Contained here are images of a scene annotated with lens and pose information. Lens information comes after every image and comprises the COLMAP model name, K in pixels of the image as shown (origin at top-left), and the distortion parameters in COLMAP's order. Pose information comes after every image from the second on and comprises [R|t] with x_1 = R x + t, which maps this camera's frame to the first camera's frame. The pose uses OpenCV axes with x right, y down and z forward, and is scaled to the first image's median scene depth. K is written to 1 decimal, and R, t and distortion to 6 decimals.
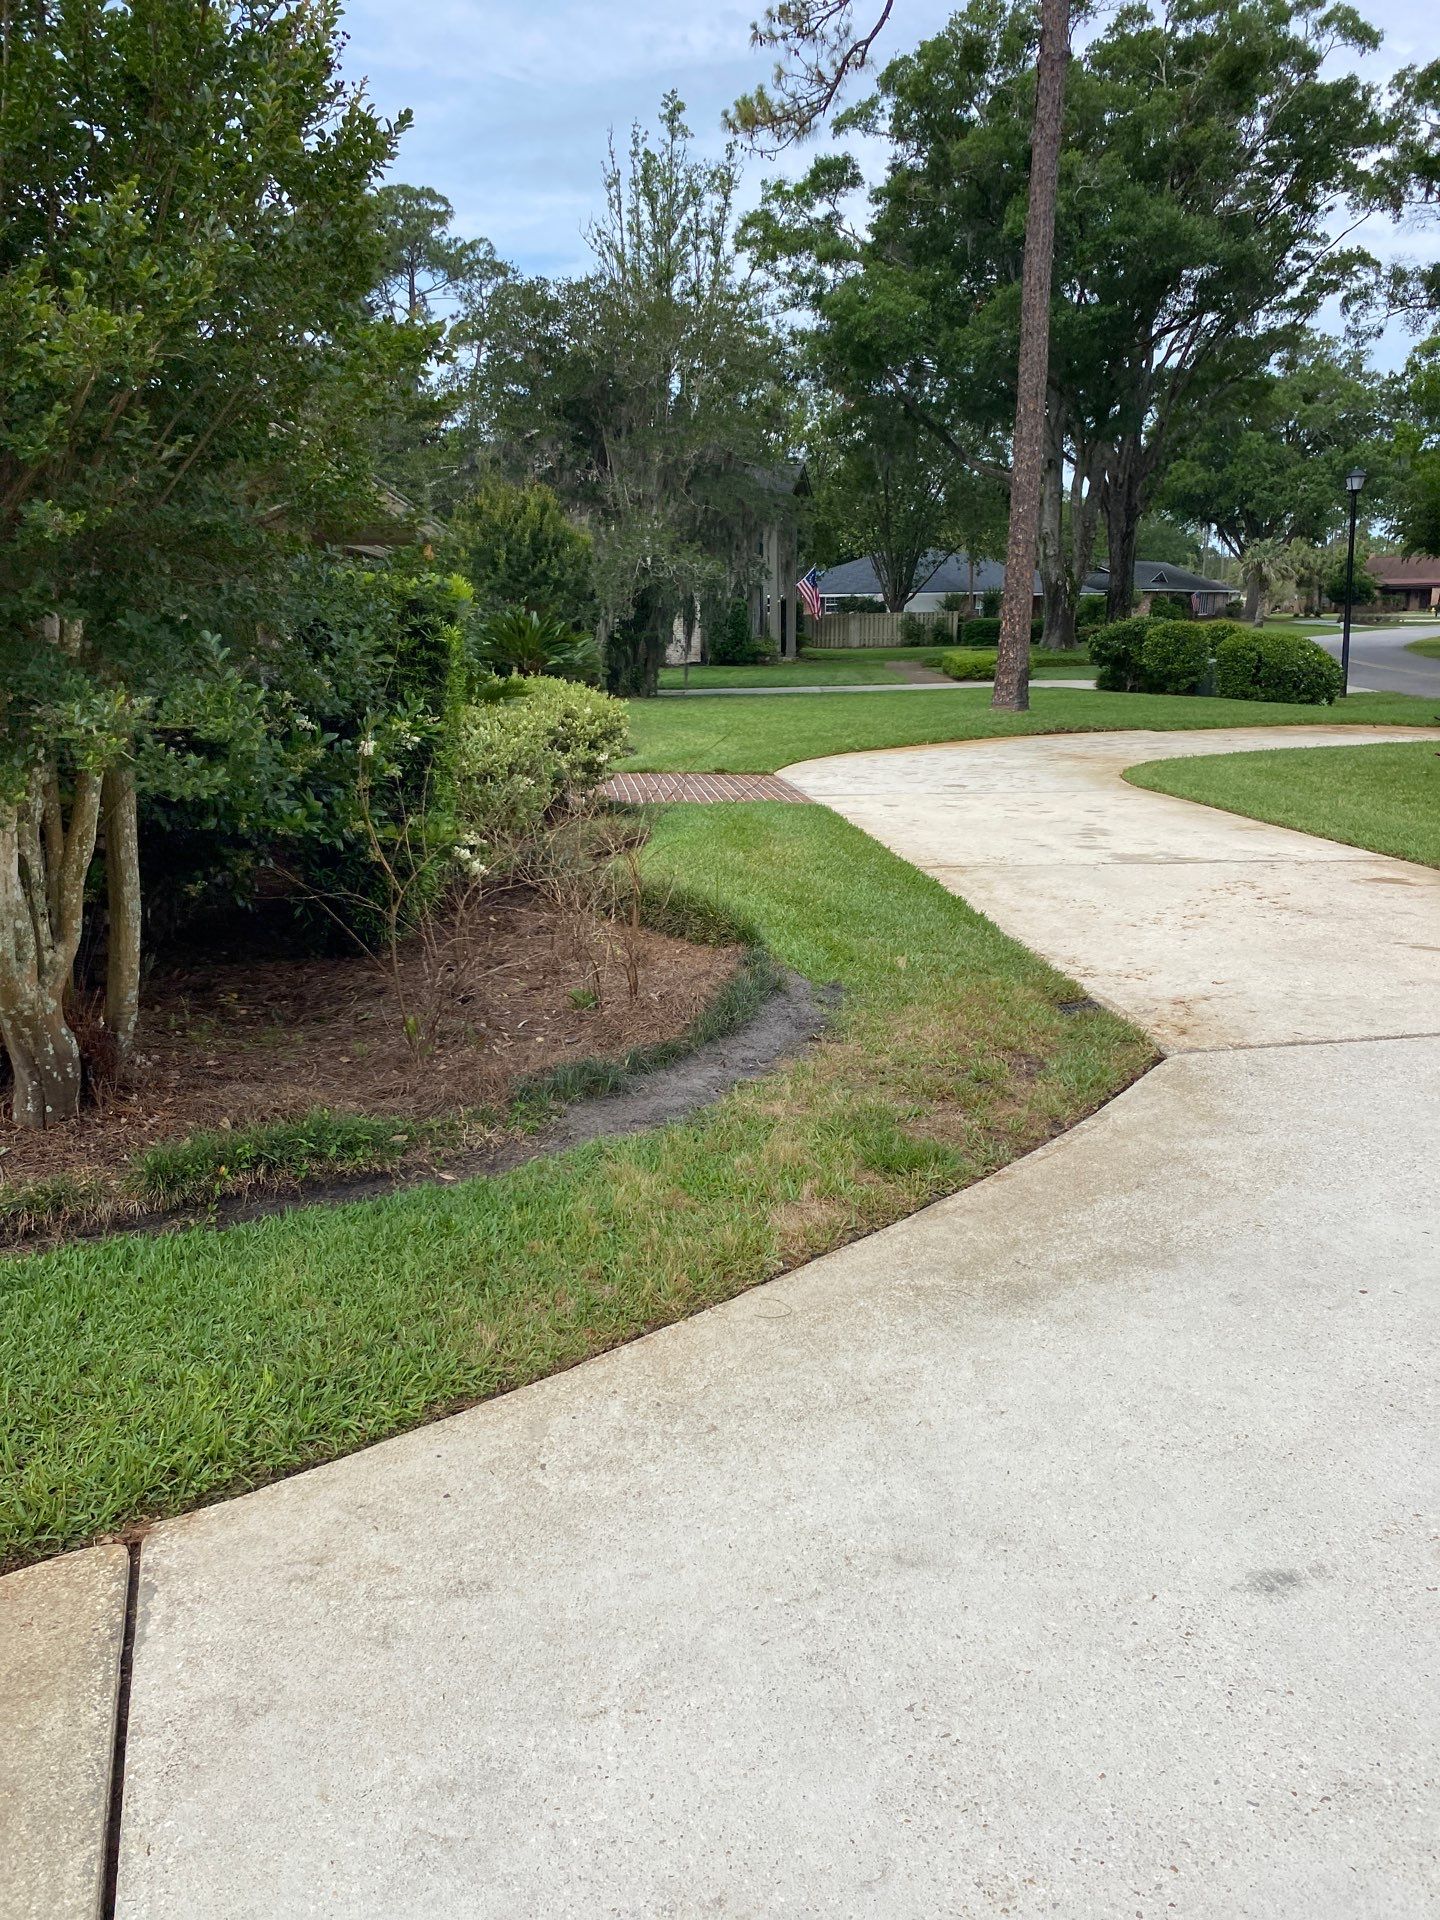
lens RADIAL K [[1480.8, 0, 720.0], [0, 1480.8, 960.0], [0, 0, 1]] dist [0.005605, -0.003492]
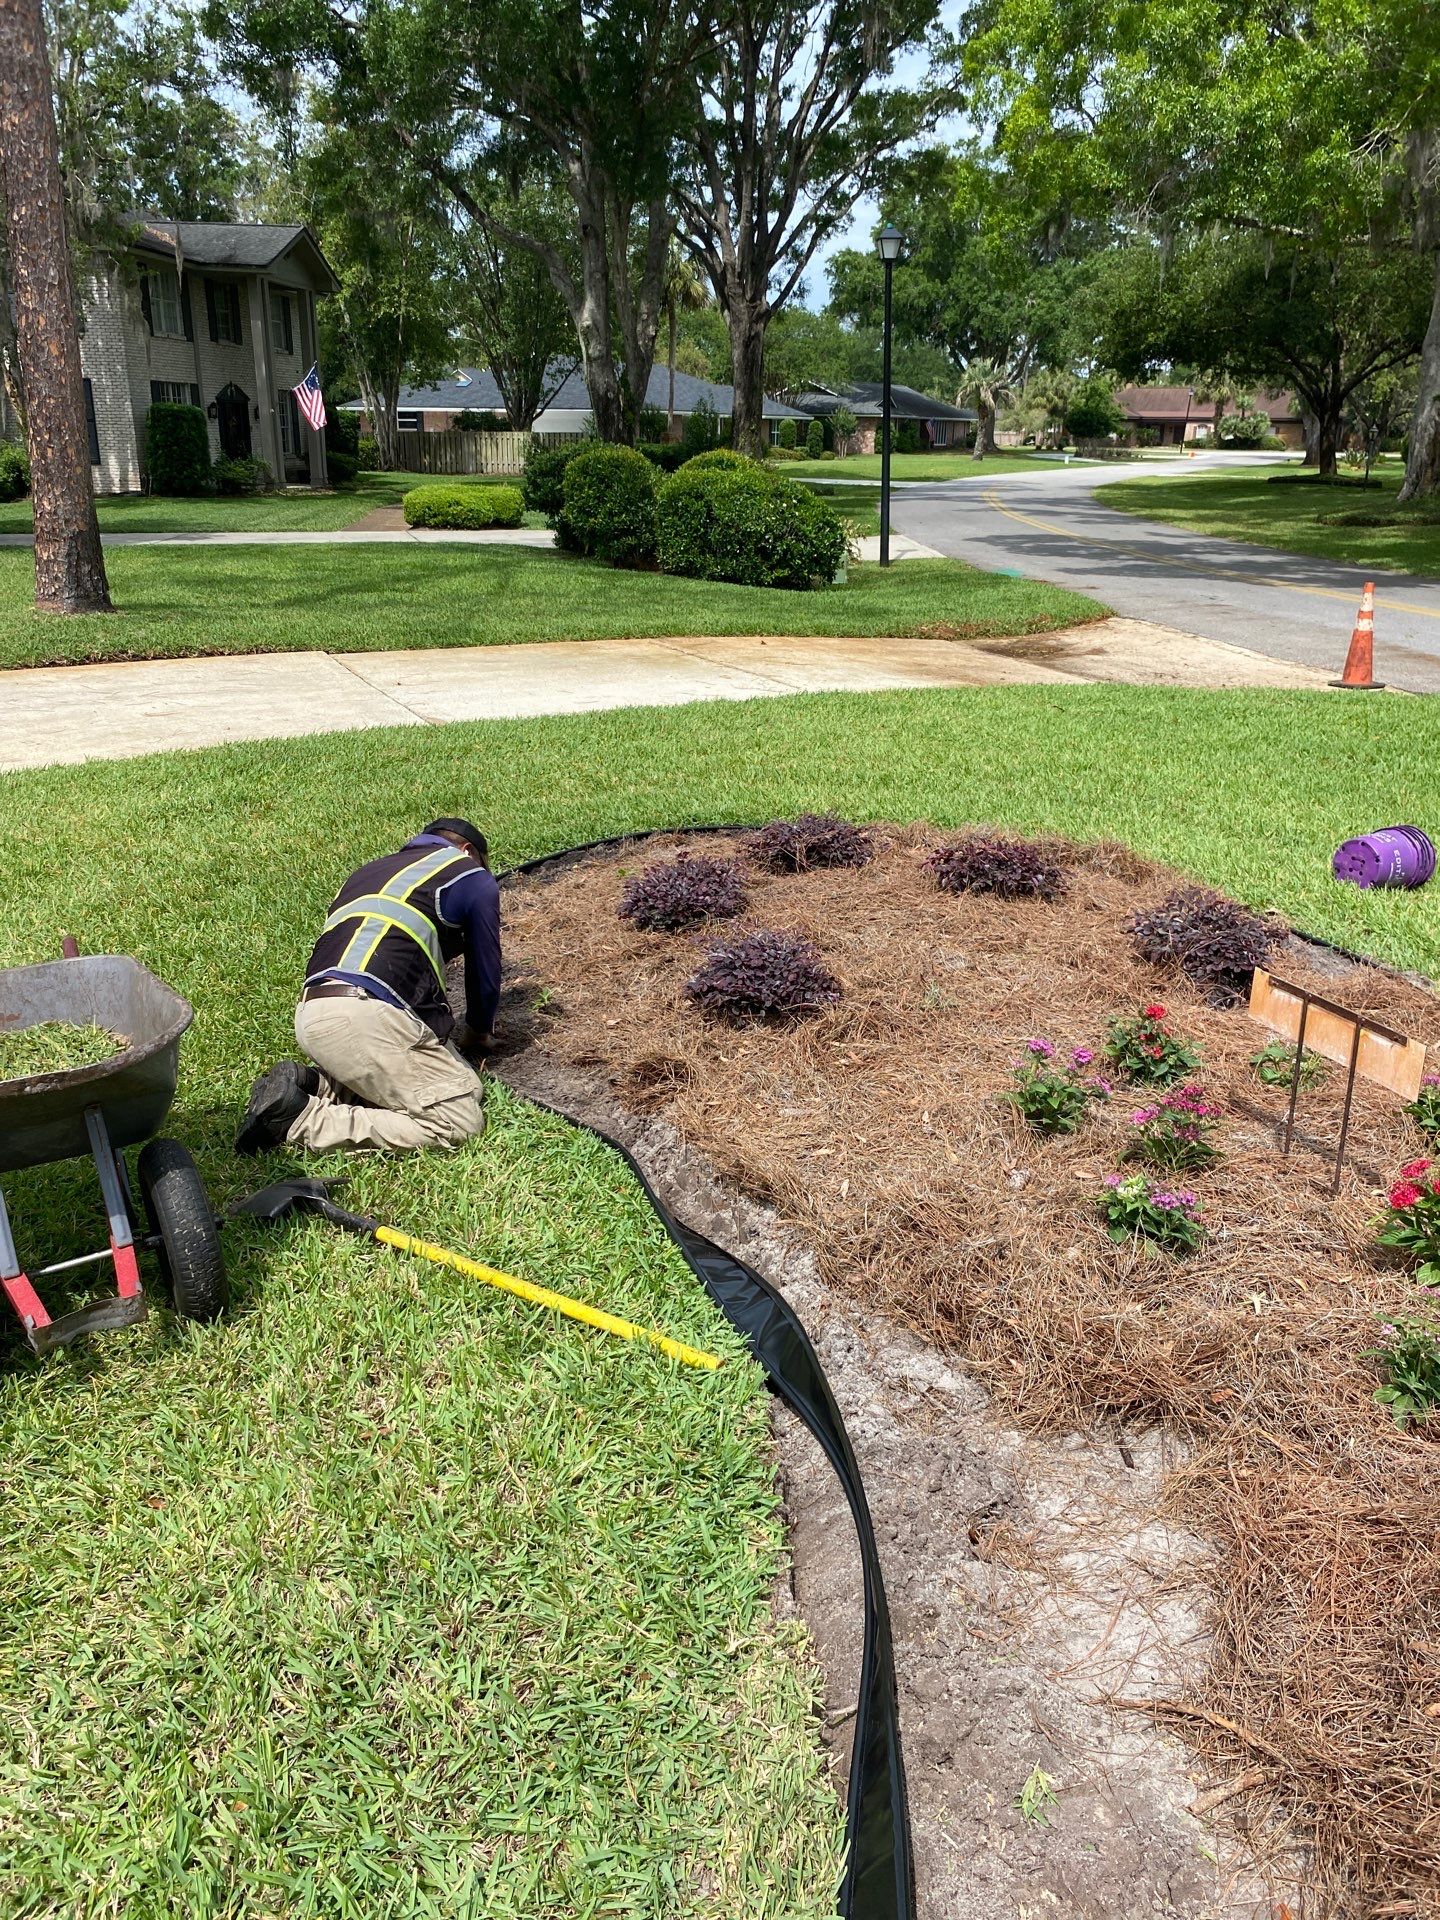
lens RADIAL K [[1480.8, 0, 720.0], [0, 1480.8, 960.0], [0, 0, 1]] dist [0.005605, -0.003492]
pose [[0.990490, -0.022391, 0.135748, 0.073778], [0.007158, 0.993719, 0.111677, -0.021229], [-0.137396, -0.109643, 0.984429, 0.087794]]
